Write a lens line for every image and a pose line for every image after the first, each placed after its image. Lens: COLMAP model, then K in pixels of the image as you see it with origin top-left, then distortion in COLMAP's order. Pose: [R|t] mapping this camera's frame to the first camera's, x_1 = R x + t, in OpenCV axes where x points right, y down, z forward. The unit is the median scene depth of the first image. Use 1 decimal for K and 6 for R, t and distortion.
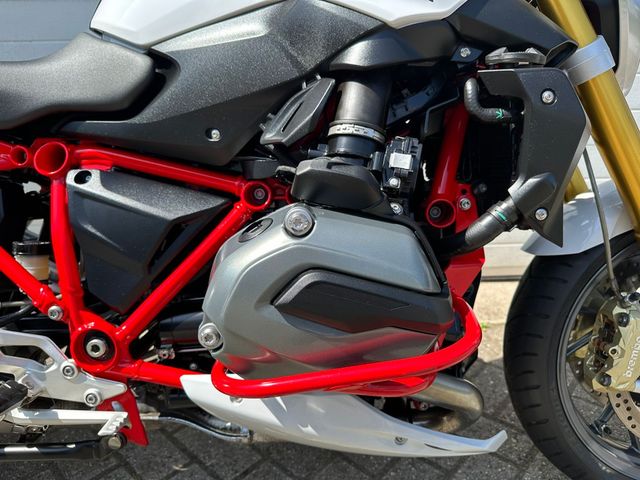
lens RADIAL K [[459.4, 0, 320.0], [0, 459.4, 240.0], [0, 0, 1]] dist [-0.005652, -0.002776]
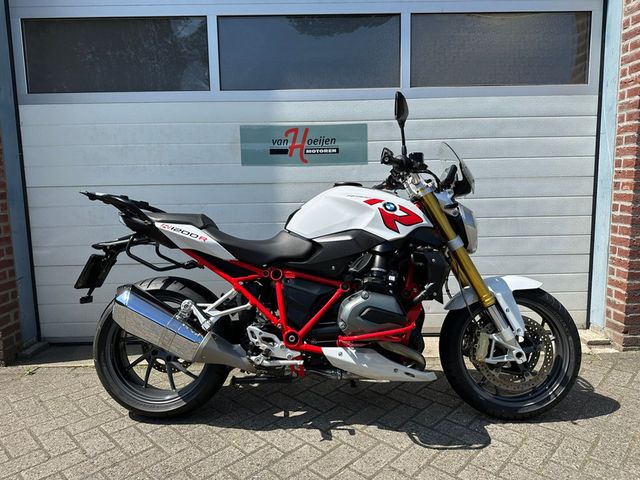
lens RADIAL K [[447.9, 0, 318.0], [0, 447.9, 235.8], [0, 0, 1]] dist [0.019876, -0.004847]
pose [[0.999355, -0.000287, -0.035902, -0.245094], [-0.006625, 0.981324, -0.192249, 0.159027], [0.035287, 0.192363, 0.980689, -2.245113]]
